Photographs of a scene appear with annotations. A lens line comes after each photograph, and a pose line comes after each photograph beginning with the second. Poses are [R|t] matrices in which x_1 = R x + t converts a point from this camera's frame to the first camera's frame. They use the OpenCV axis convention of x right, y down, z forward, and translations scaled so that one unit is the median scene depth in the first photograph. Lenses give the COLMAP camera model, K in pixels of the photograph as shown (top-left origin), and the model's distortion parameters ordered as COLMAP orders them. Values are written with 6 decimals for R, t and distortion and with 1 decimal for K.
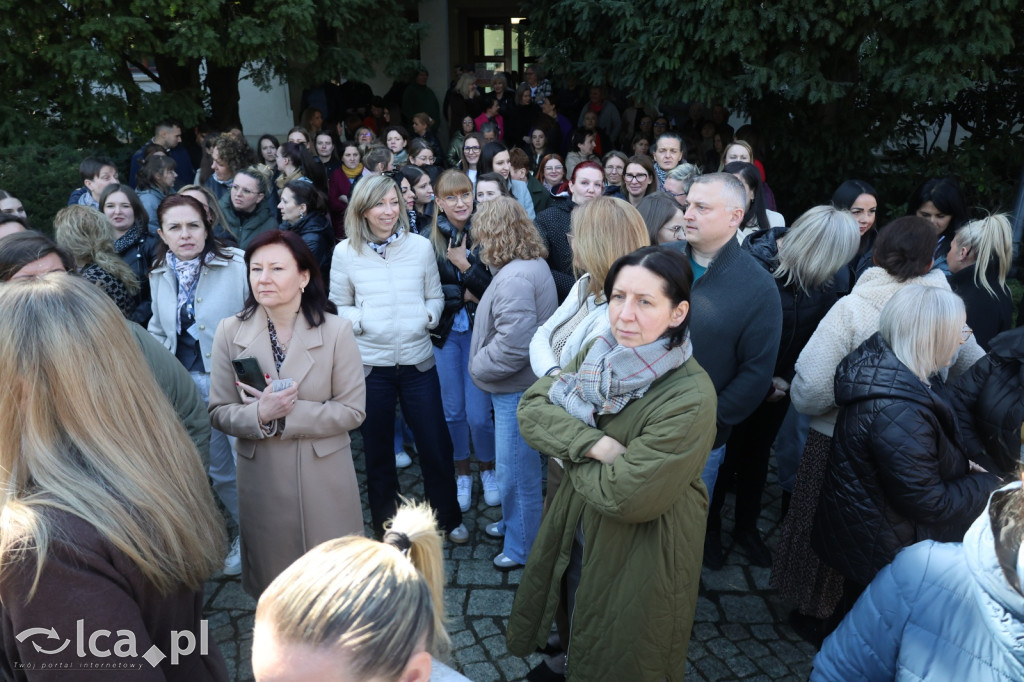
lens RADIAL K [[697.8, 0, 502.9], [0, 697.8, 343.0], [0, 0, 1]] dist [0.000782, -0.003457]
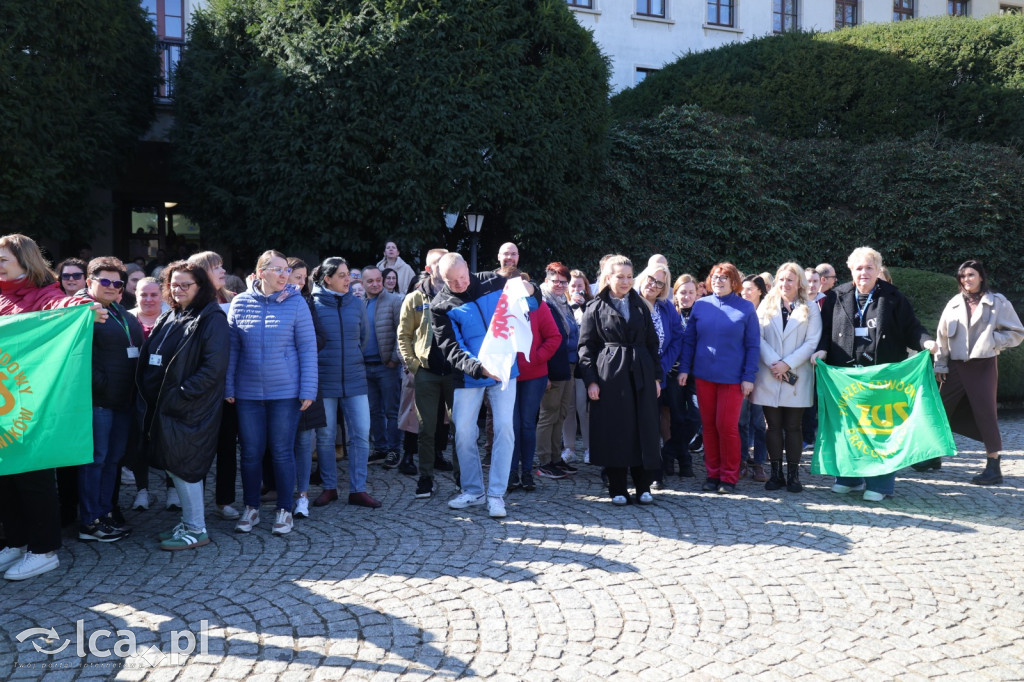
lens RADIAL K [[856.7, 0, 514.2], [0, 856.7, 342.7], [0, 0, 1]] dist [-0.016451, 0.015363]
pose [[0.916209, -0.013437, 0.400476, -0.093749], [0.129169, 0.955990, -0.263436, 0.554892], [-0.379311, 0.293091, 0.877622, -1.120819]]
